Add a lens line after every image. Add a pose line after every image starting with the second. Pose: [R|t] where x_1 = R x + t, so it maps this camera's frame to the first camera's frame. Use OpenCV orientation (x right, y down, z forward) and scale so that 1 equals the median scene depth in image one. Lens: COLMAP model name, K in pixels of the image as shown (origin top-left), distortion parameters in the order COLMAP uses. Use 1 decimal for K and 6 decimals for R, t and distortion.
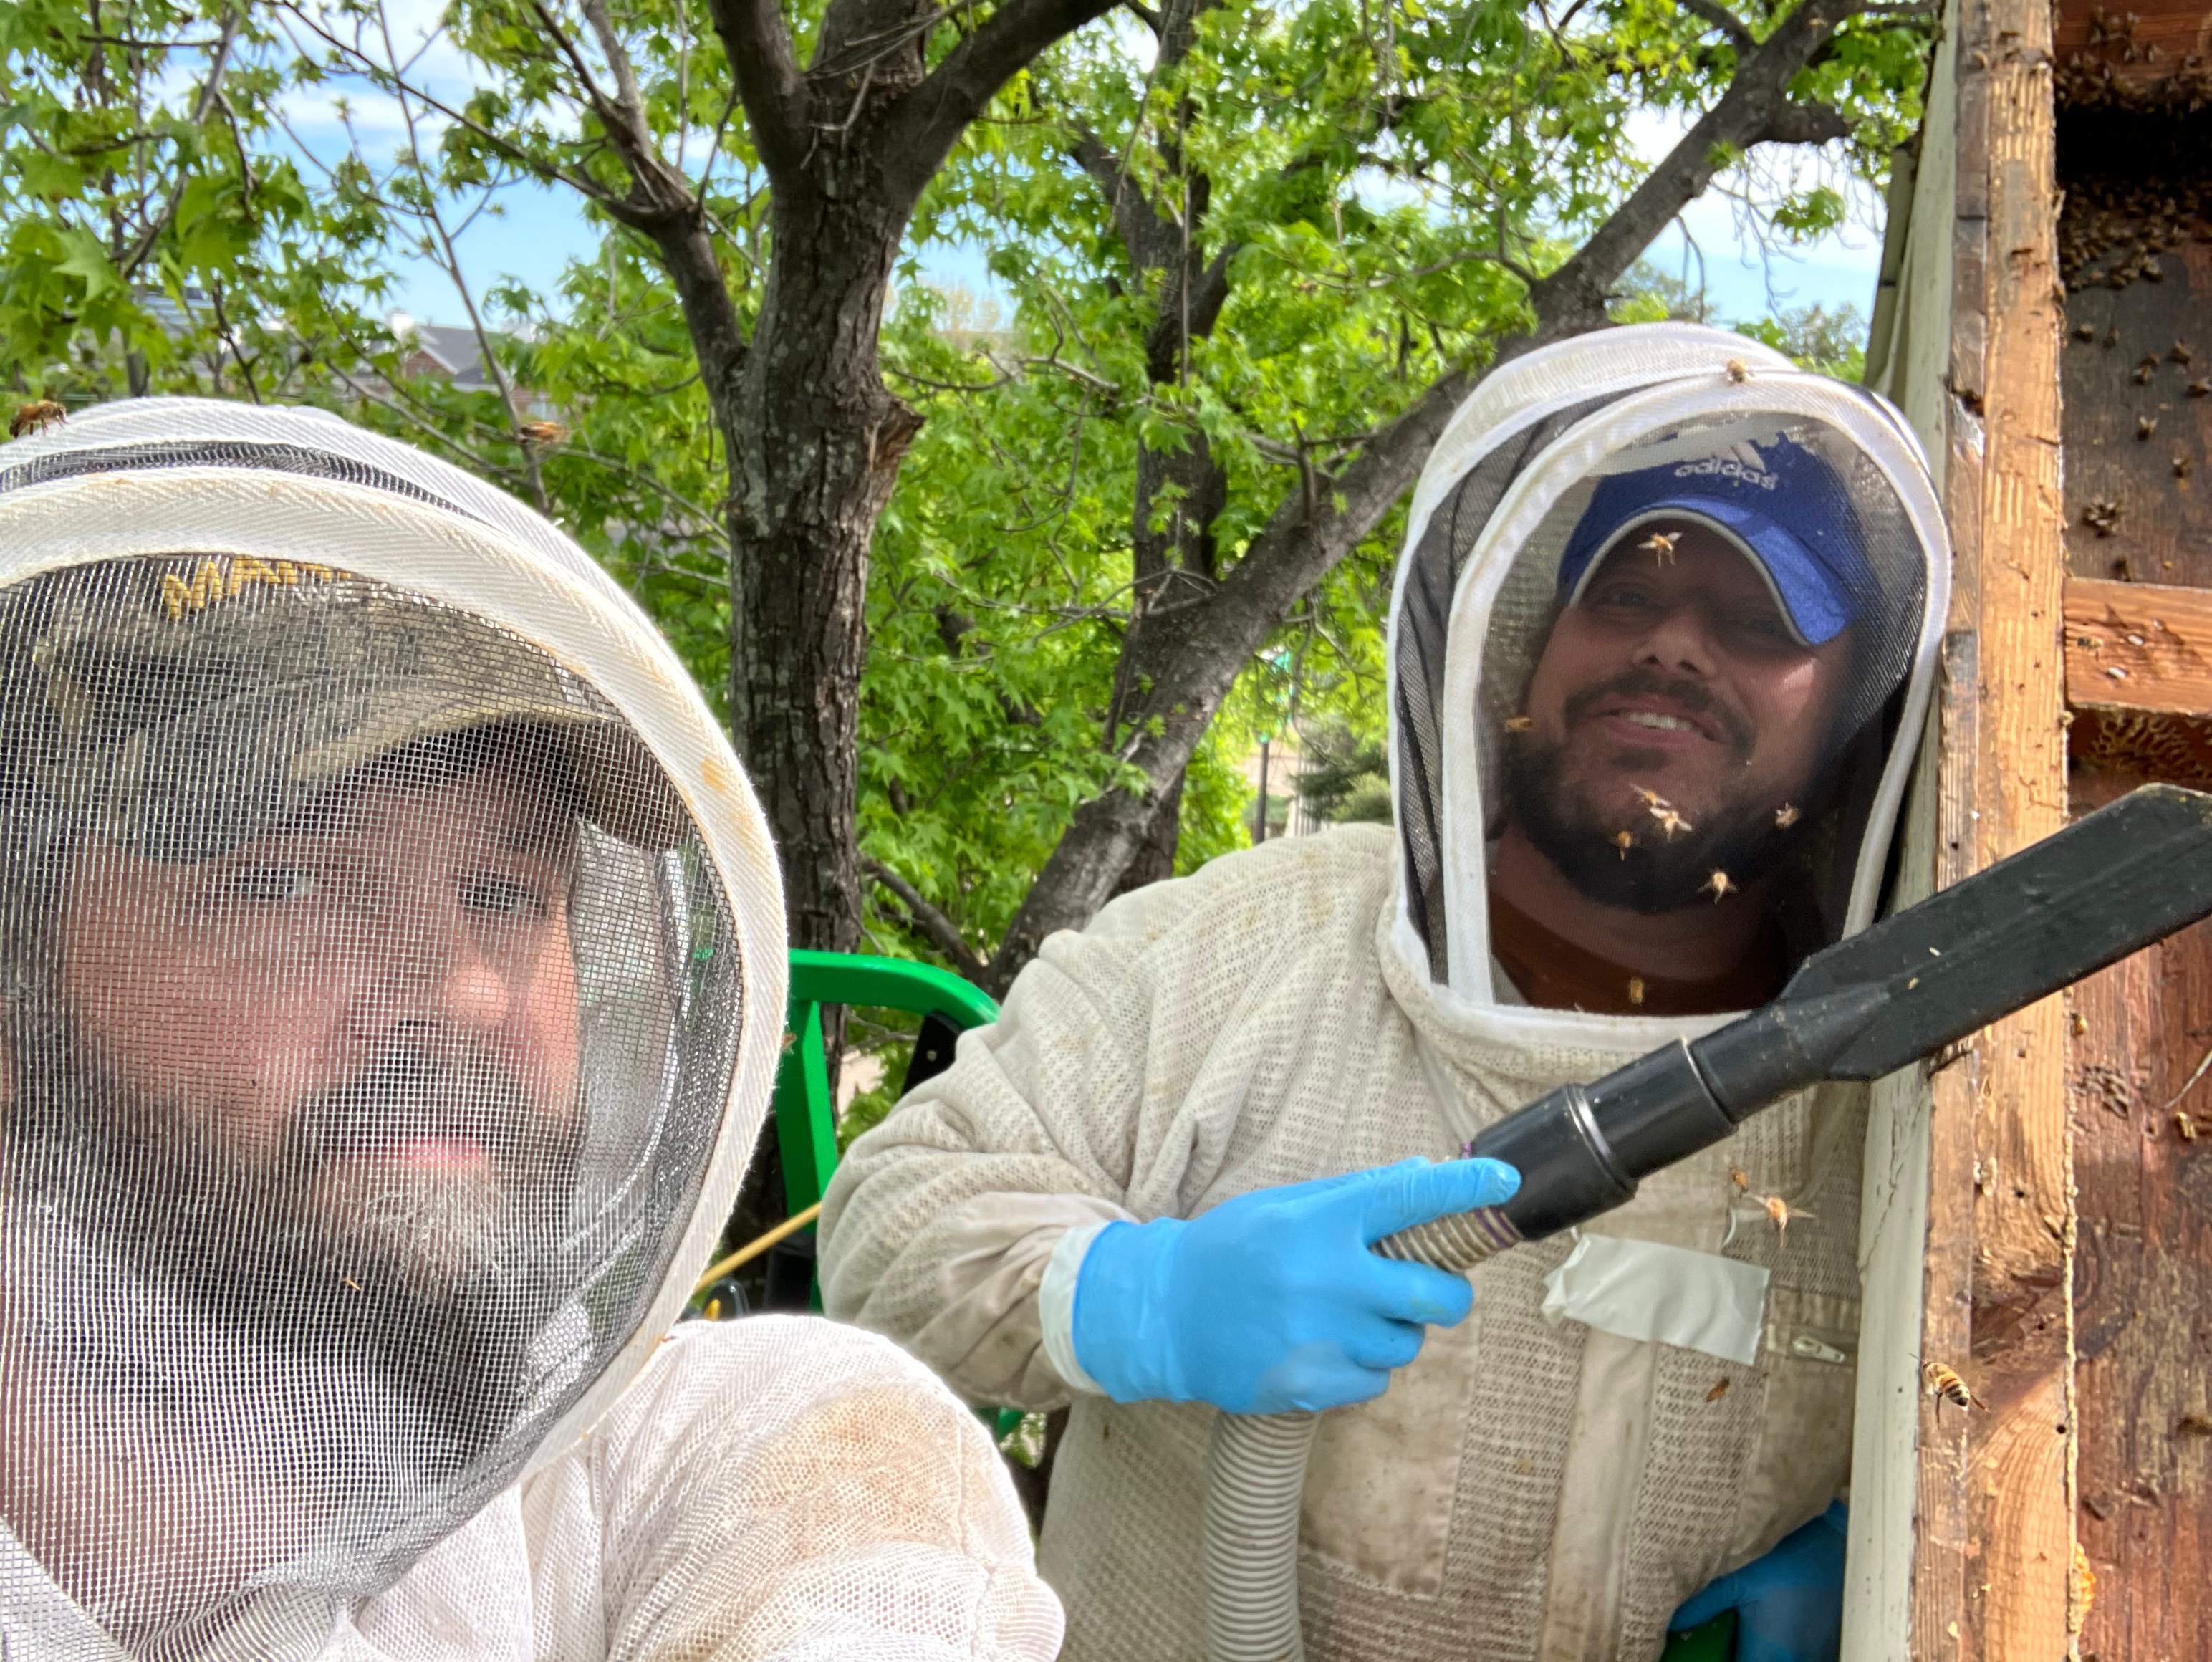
lens RADIAL K [[2008.4, 0, 1088.4], [0, 2008.4, 828.4], [0, 0, 1]] dist [0.031865, -0.137783]
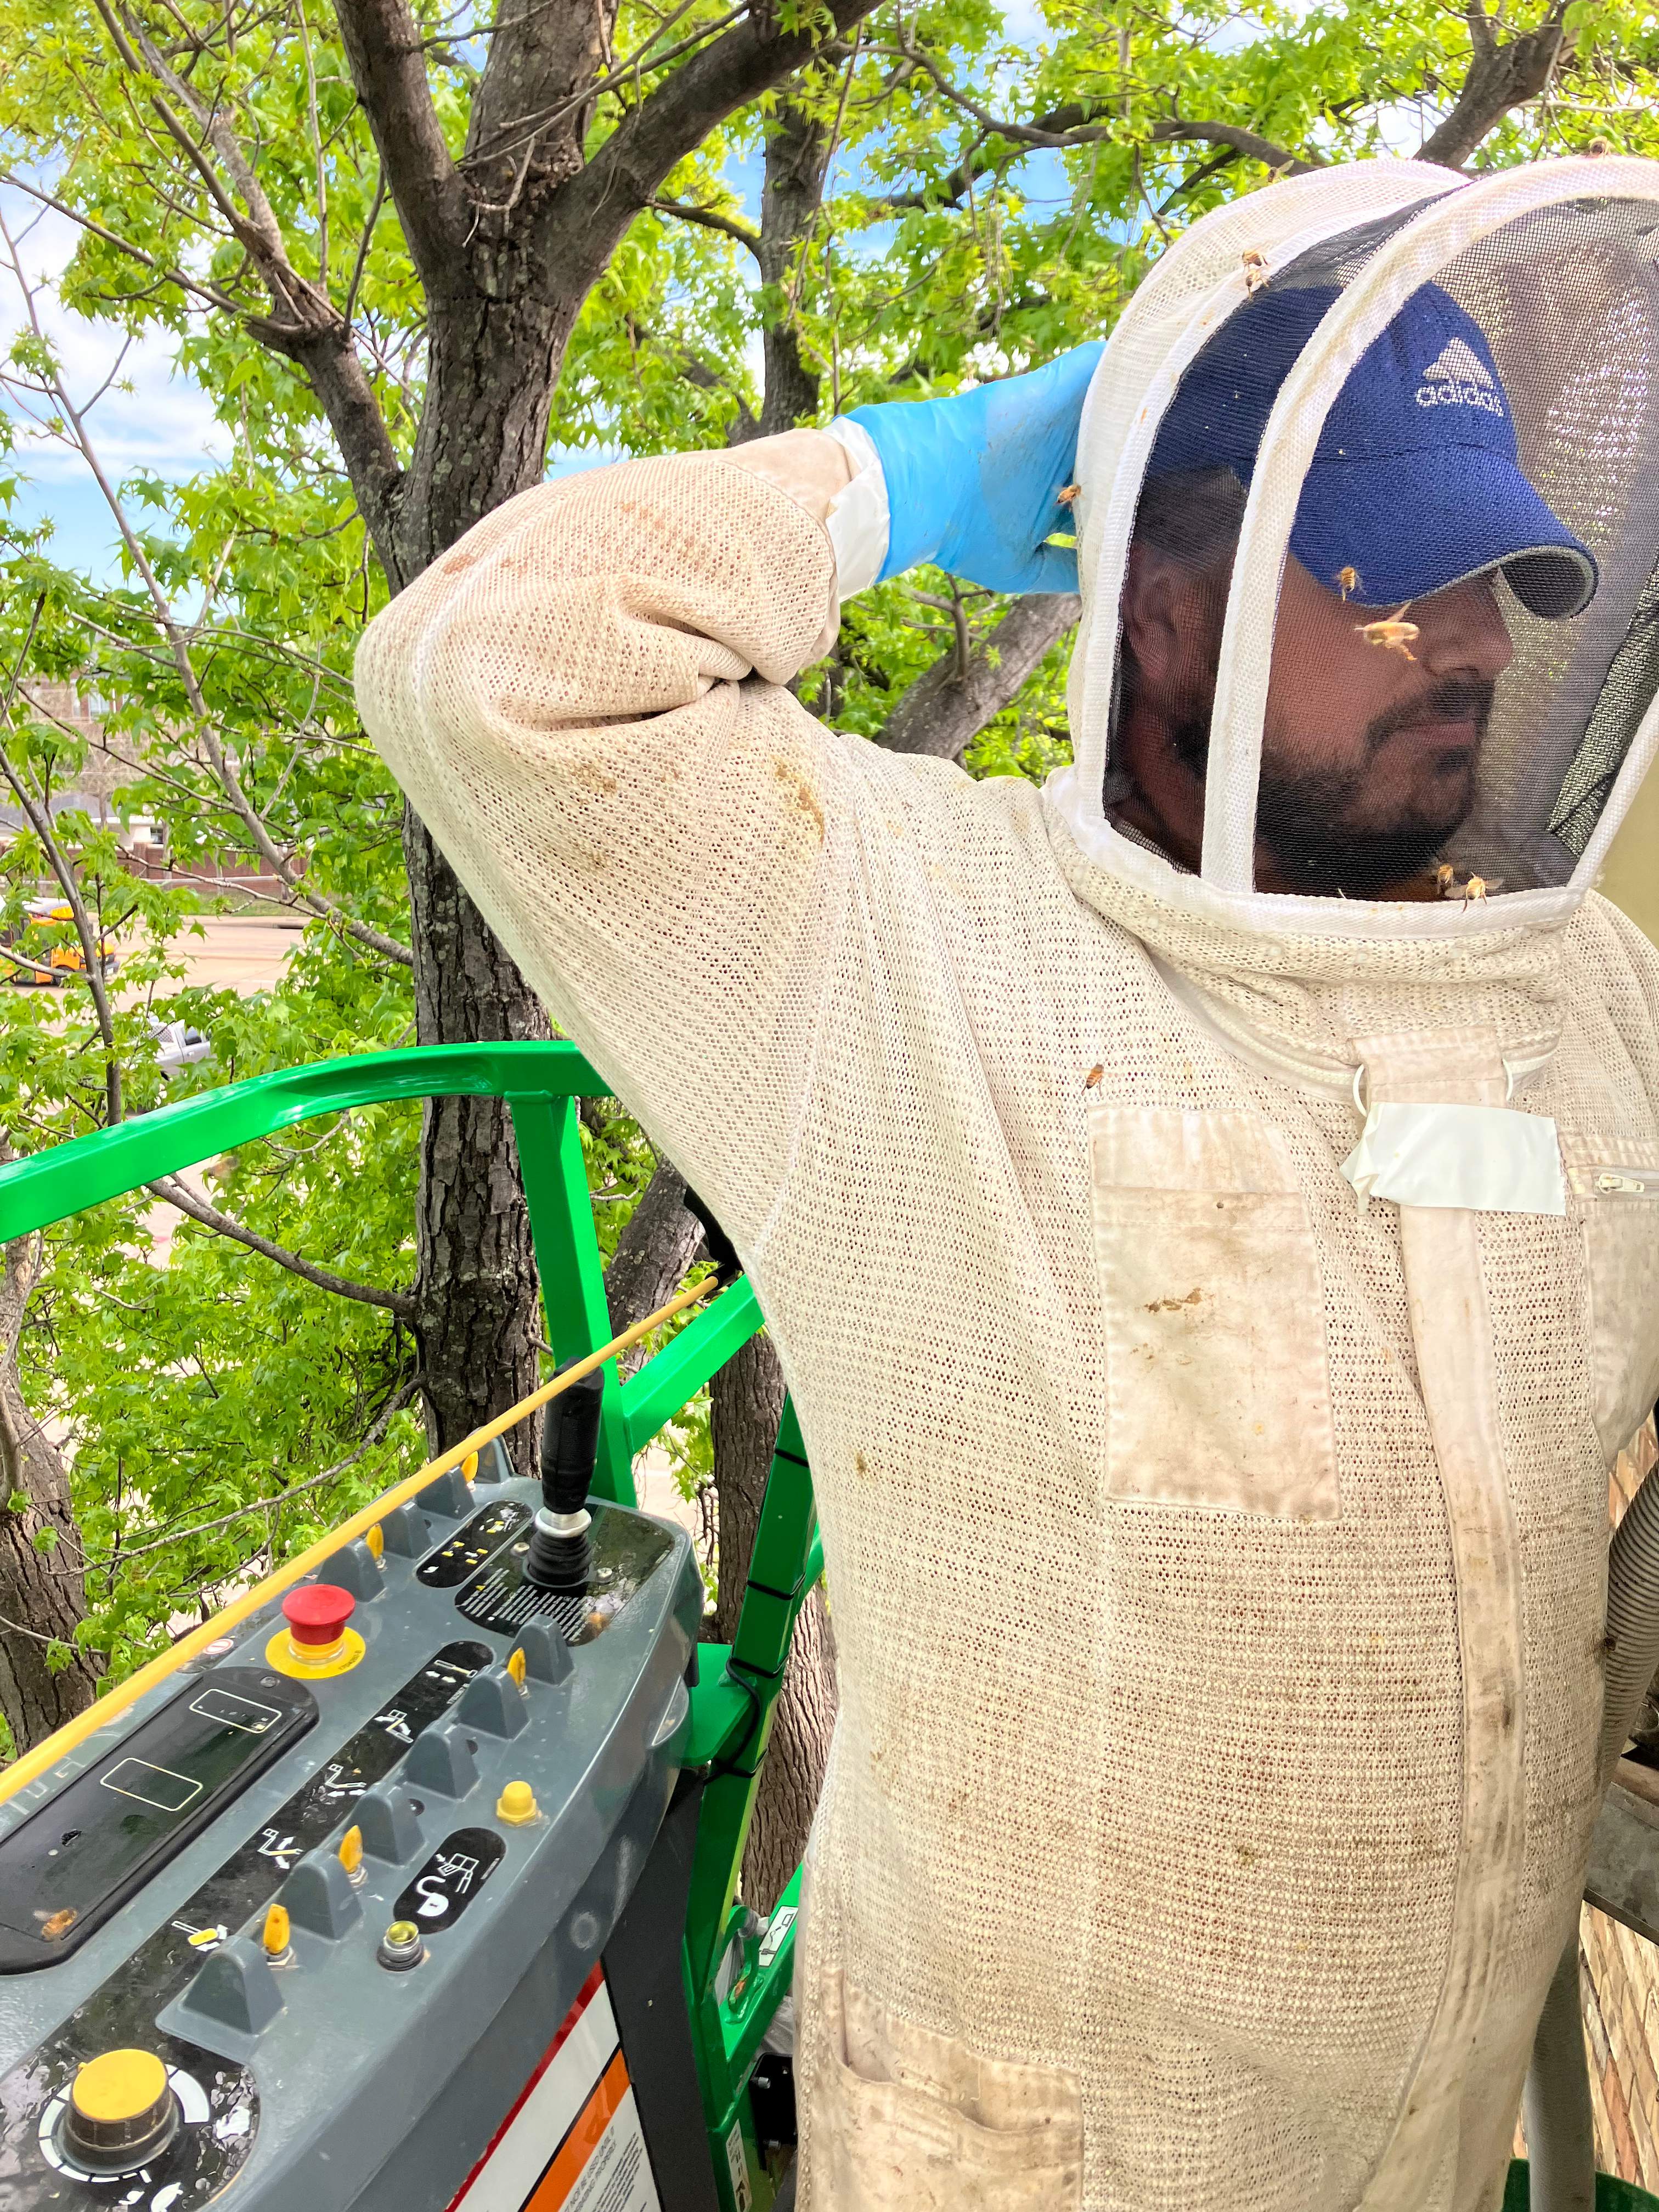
lens RADIAL K [[1796.6, 0, 831.0], [0, 1796.6, 1116.0], [0, 0, 1]] dist [0.010211, 0.004812]
pose [[0.996656, -0.040837, 0.070771, -0.131044], [0.037443, 0.998114, 0.048641, 0.105668], [-0.072624, -0.045828, 0.996306, 0.381403]]
